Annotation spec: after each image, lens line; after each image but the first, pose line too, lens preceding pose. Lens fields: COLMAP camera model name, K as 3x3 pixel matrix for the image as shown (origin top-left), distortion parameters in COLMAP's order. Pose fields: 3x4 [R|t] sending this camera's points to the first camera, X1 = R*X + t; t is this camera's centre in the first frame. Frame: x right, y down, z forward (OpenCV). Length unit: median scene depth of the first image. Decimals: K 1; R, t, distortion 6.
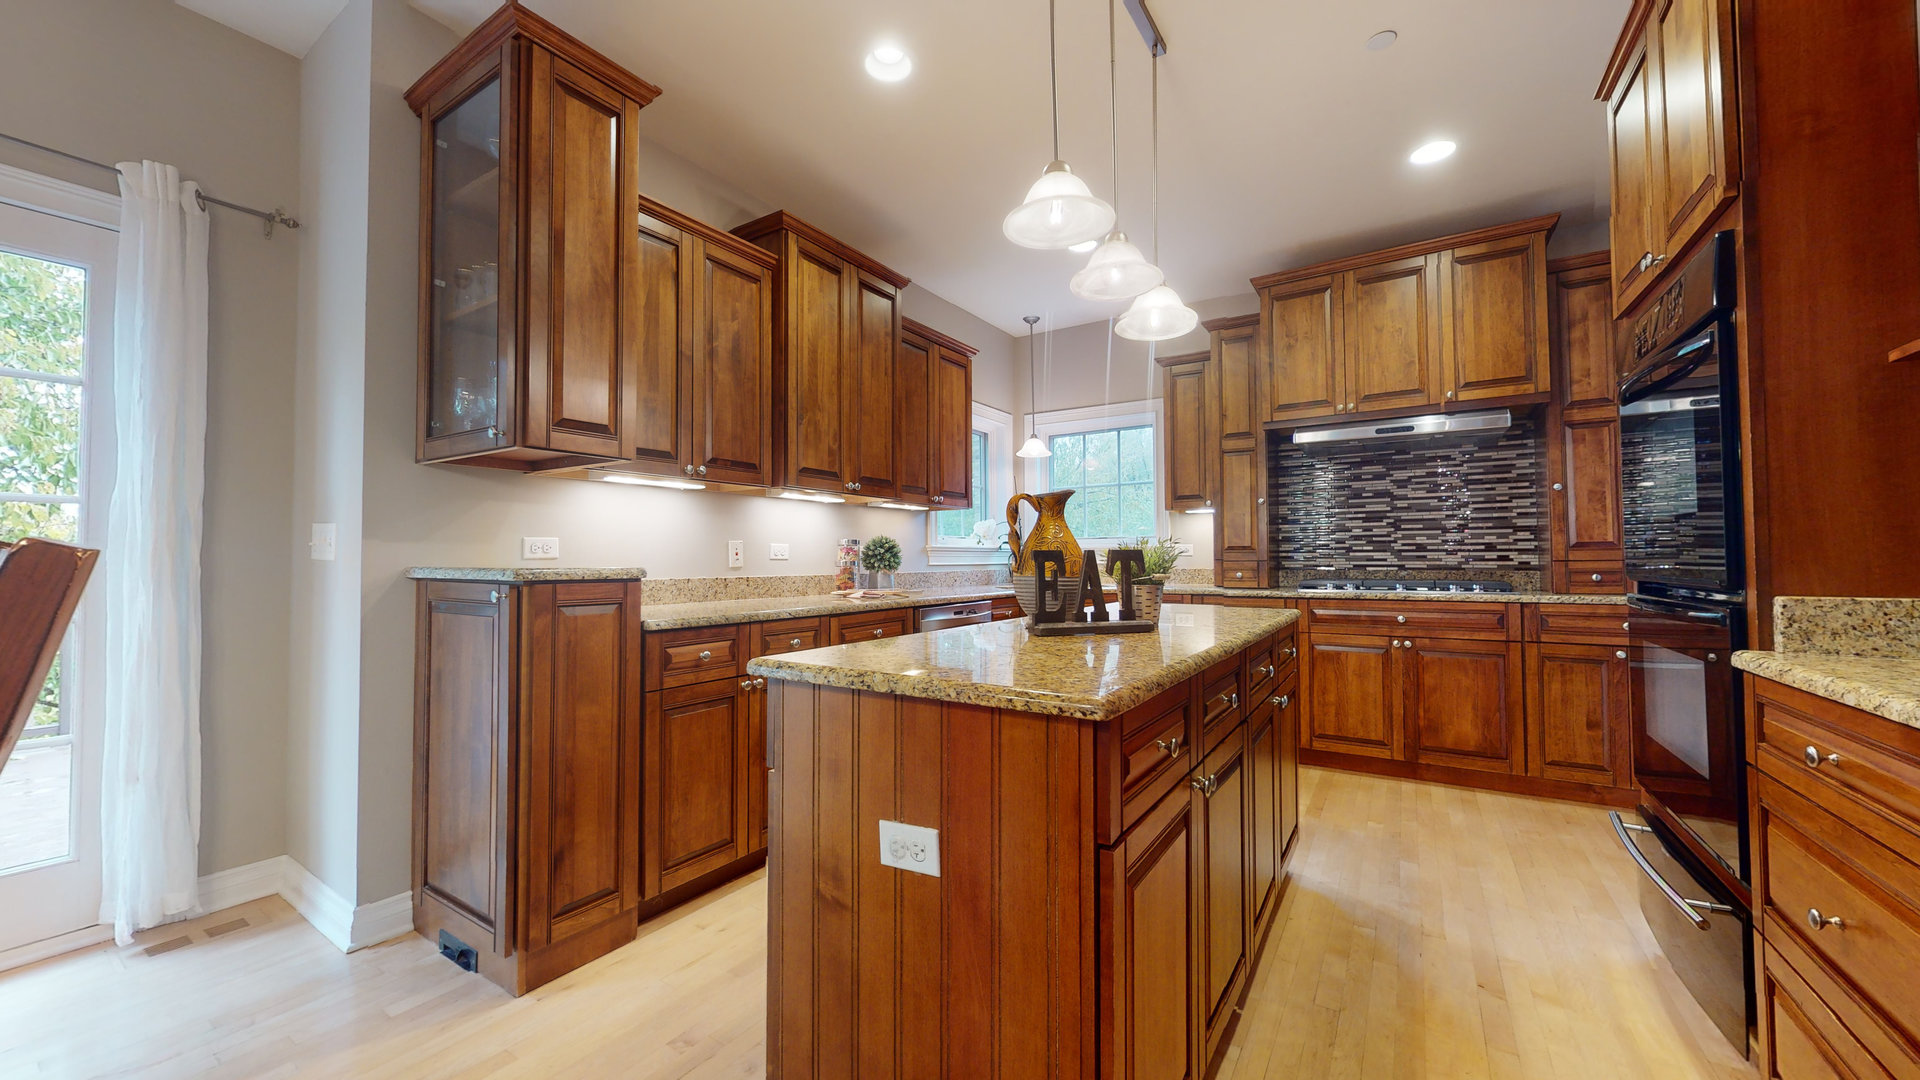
lens RADIAL K [[700.6, 0, 957.4], [0, 700.6, 541.0], [0, 0, 1]] dist [0.000731, -0.000096]
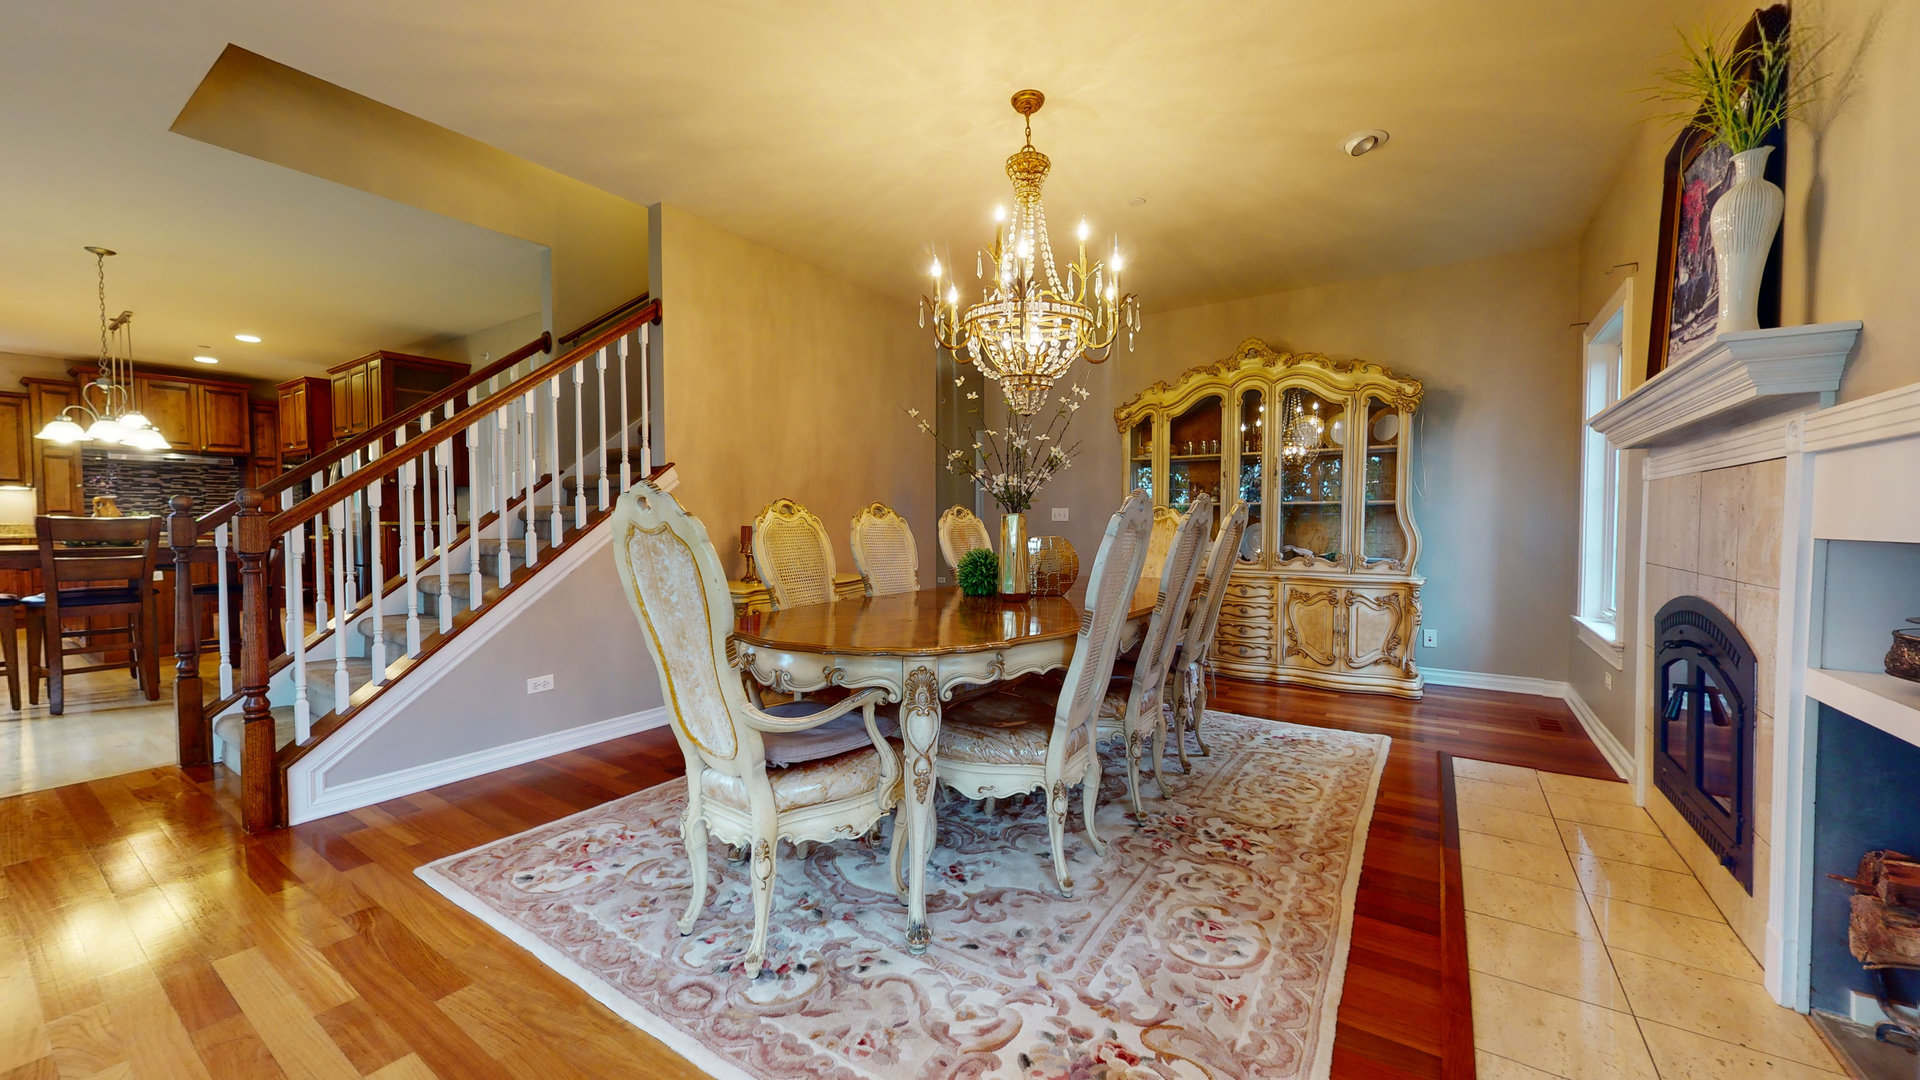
lens RADIAL K [[700.6, 0, 960.5], [0, 700.6, 540.6], [0, 0, 1]] dist [0.000731, -0.000096]
pose [[0.014747, -0.025926, 0.999555, -1.666431], [-0.021544, 0.999423, 0.026240, -0.013343], [-0.999659, -0.021922, 0.014180, -1.622079]]
